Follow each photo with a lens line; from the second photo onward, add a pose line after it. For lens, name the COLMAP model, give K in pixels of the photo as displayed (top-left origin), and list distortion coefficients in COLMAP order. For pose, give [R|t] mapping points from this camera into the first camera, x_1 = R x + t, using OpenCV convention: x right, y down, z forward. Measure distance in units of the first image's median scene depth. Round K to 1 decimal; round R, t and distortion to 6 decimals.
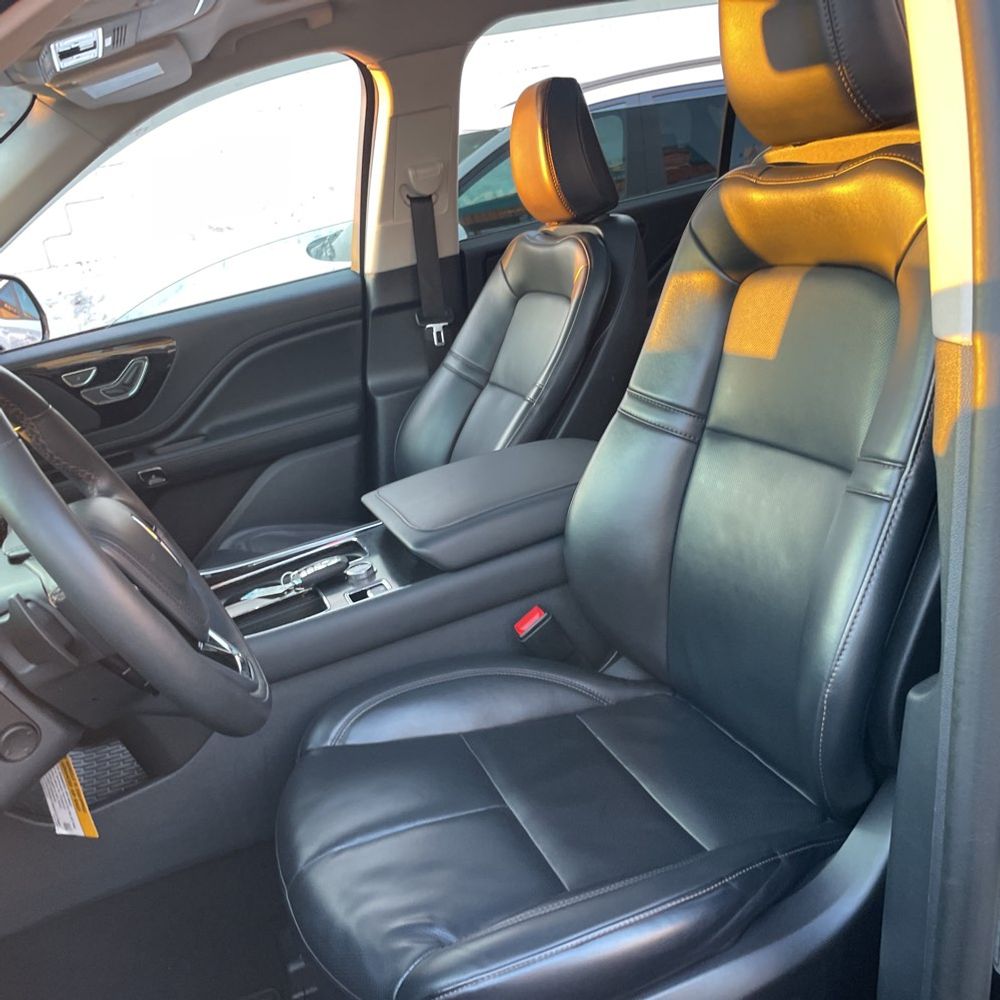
lens RADIAL K [[992.6, 0, 497.4], [0, 992.6, 511.8], [0, 0, 1]] dist [0.093375, -0.126905]
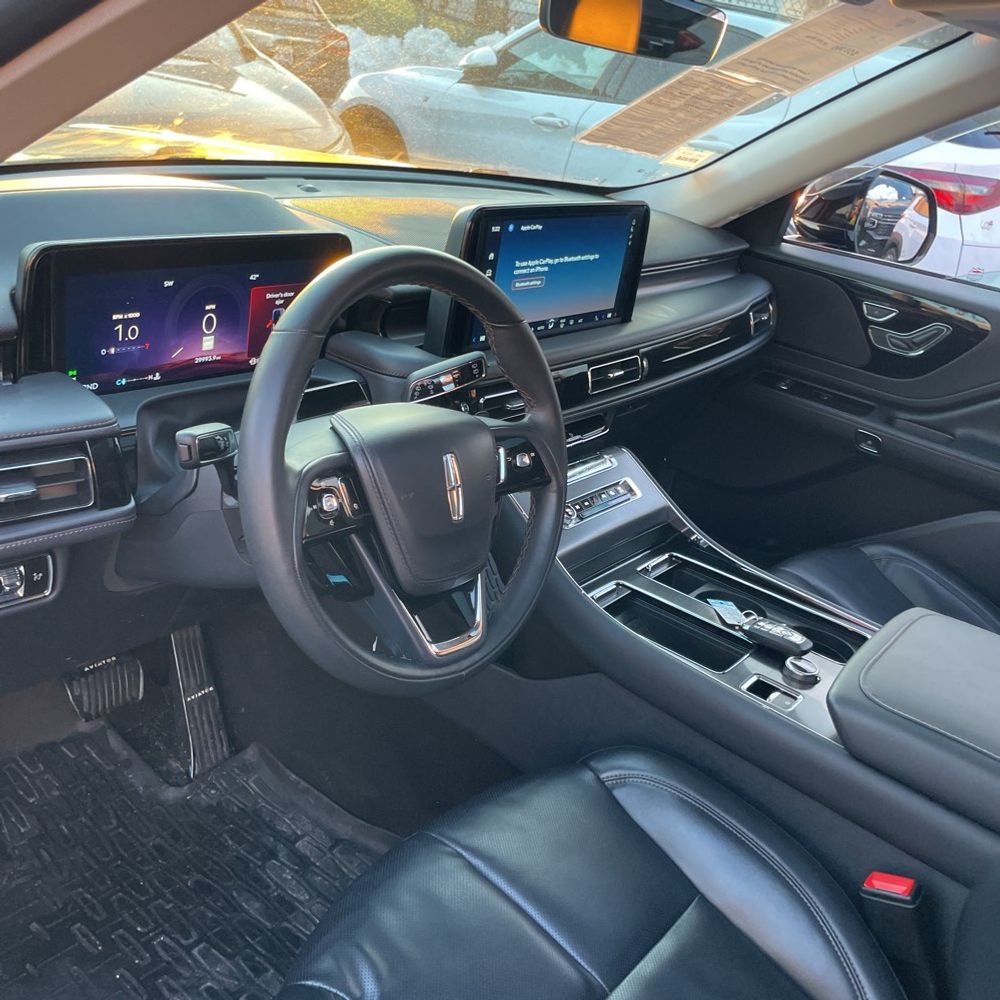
lens RADIAL K [[992.6, 0, 497.4], [0, 992.6, 511.8], [0, 0, 1]] dist [0.093375, -0.126905]
pose [[0.431956, 0.599439, -0.673860, 0.163312], [-0.504562, 0.779911, 0.370345, -0.155738], [0.747550, 0.180031, 0.639342, 0.181843]]
